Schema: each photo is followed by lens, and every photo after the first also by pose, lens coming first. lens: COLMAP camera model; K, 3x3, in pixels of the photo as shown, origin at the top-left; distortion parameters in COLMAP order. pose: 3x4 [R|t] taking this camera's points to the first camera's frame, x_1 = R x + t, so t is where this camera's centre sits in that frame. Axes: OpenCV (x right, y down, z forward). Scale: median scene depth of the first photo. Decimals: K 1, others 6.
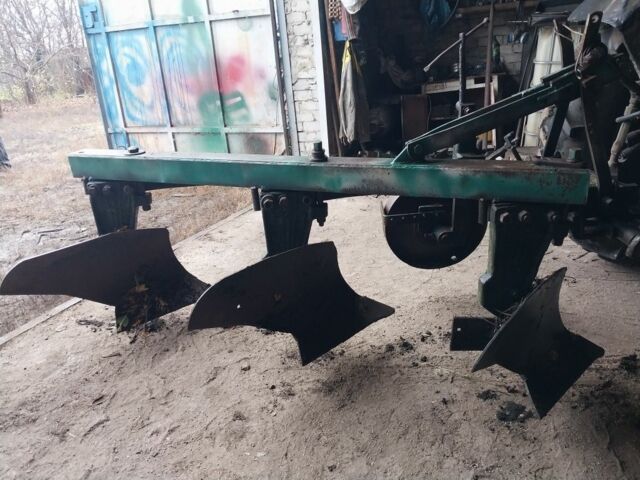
lens RADIAL K [[422.6, 0, 320.0], [0, 422.6, 240.0], [0, 0, 1]] dist [0.010462, -0.003351]
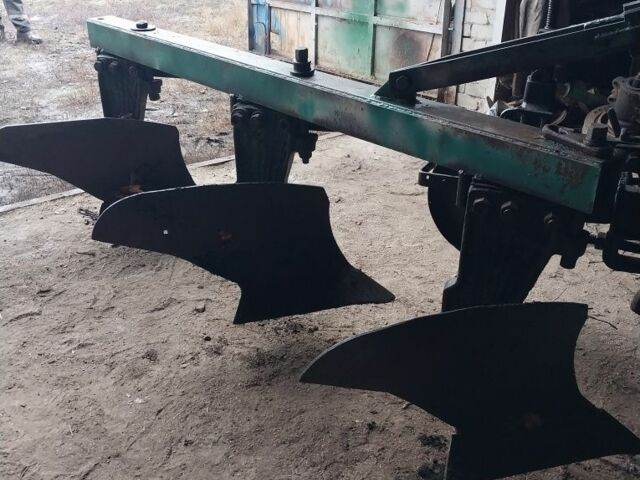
lens RADIAL K [[551.4, 0, 320.0], [0, 551.4, 240.0], [0, 0, 1]] dist [0.132510, -0.250775]
pose [[0.914104, 0.265590, -0.306392, 0.357991], [-0.228658, 0.961660, 0.151411, -0.055102], [0.334858, -0.068346, 0.939787, 0.049874]]
